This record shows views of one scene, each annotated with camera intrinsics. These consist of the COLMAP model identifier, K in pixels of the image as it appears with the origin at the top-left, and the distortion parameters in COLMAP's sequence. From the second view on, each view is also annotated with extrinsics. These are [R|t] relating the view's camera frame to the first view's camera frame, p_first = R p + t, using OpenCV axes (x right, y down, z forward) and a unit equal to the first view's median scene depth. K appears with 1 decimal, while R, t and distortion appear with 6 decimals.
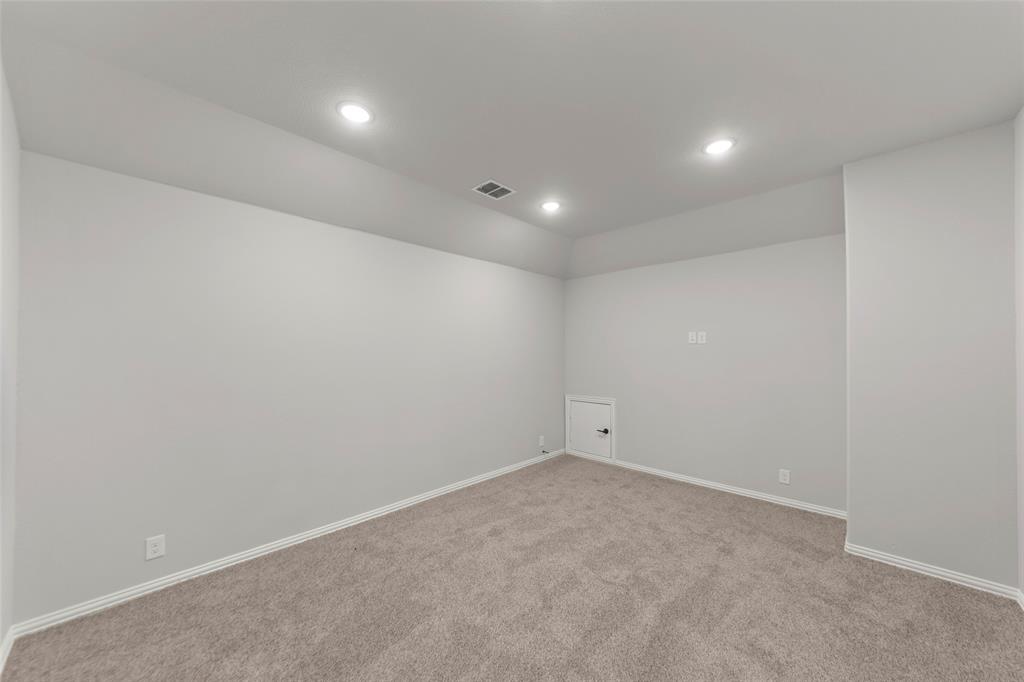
lens RADIAL K [[368.4, 0, 514.6], [0, 368.4, 339.1], [0, 0, 1]] dist [-0.000591, 0.000966]
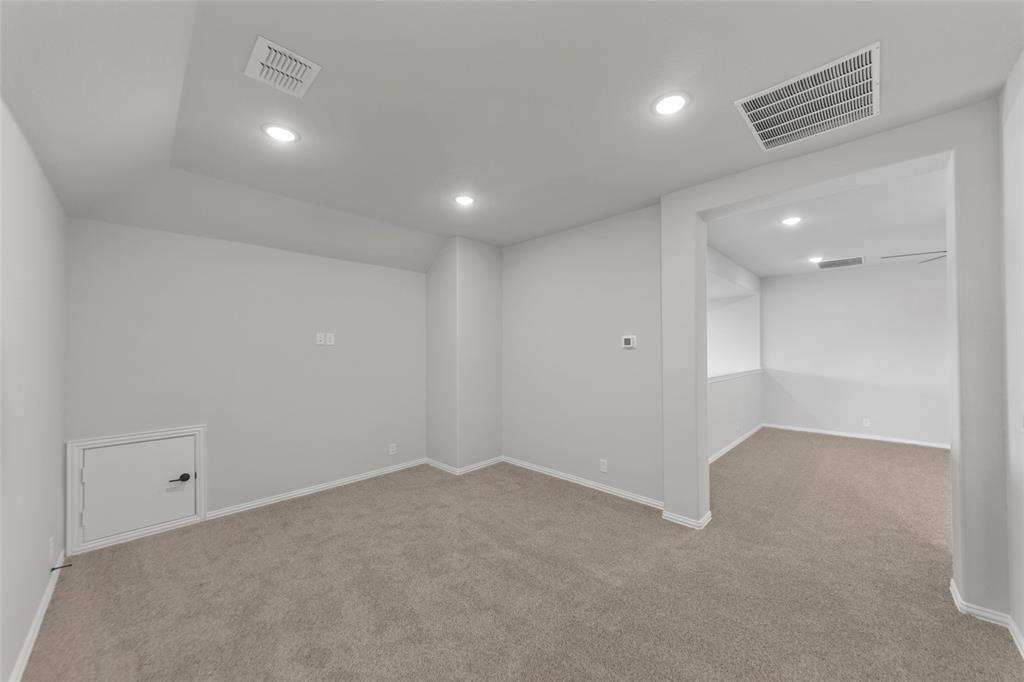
lens RADIAL K [[368.4, 0, 514.4], [0, 368.4, 347.6], [0, 0, 1]] dist [-0.000591, 0.000966]
pose [[-0.006997, 0.003462, 0.999970, -0.647610], [-0.029595, 0.999555, -0.003668, 0.009861], [-0.999537, -0.029620, -0.006891, 0.683735]]
